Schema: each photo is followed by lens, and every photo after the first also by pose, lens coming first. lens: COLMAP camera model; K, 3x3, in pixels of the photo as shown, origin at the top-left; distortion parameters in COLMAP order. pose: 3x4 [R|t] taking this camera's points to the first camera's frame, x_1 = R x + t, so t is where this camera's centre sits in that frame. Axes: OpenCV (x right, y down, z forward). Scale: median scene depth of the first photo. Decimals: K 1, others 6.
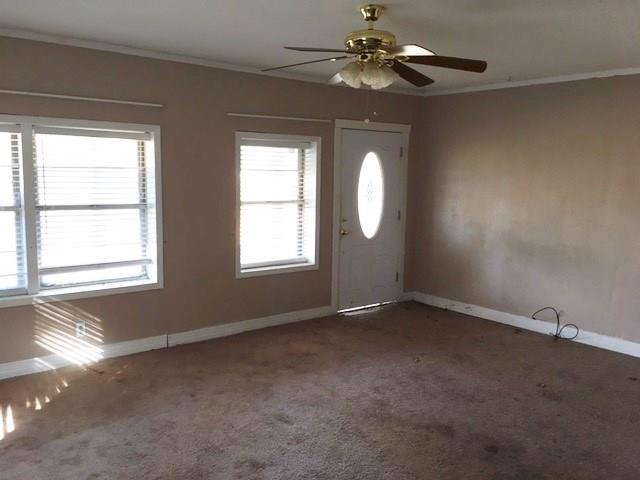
lens RADIAL K [[549.8, 0, 320.0], [0, 549.8, 240.0], [0, 0, 1]] dist [0.040507, -0.007488]
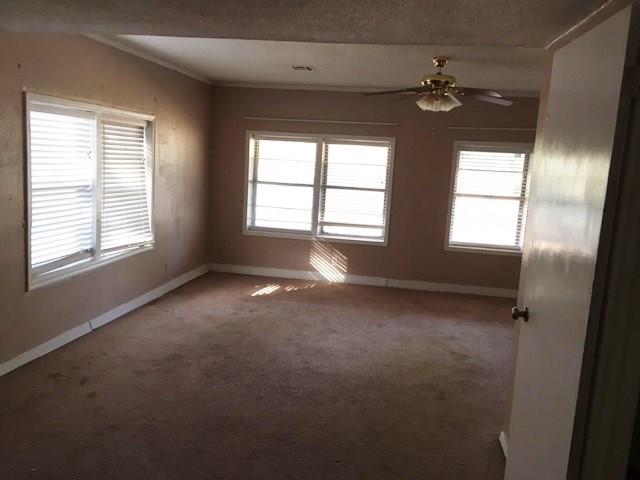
lens RADIAL K [[549.8, 0, 320.0], [0, 549.8, 240.0], [0, 0, 1]] dist [0.040507, -0.007488]
pose [[0.675731, 0.124217, -0.726607, 0.732925], [-0.135303, 0.989854, 0.043392, 0.033765], [0.724625, 0.068991, 0.685681, -0.165686]]
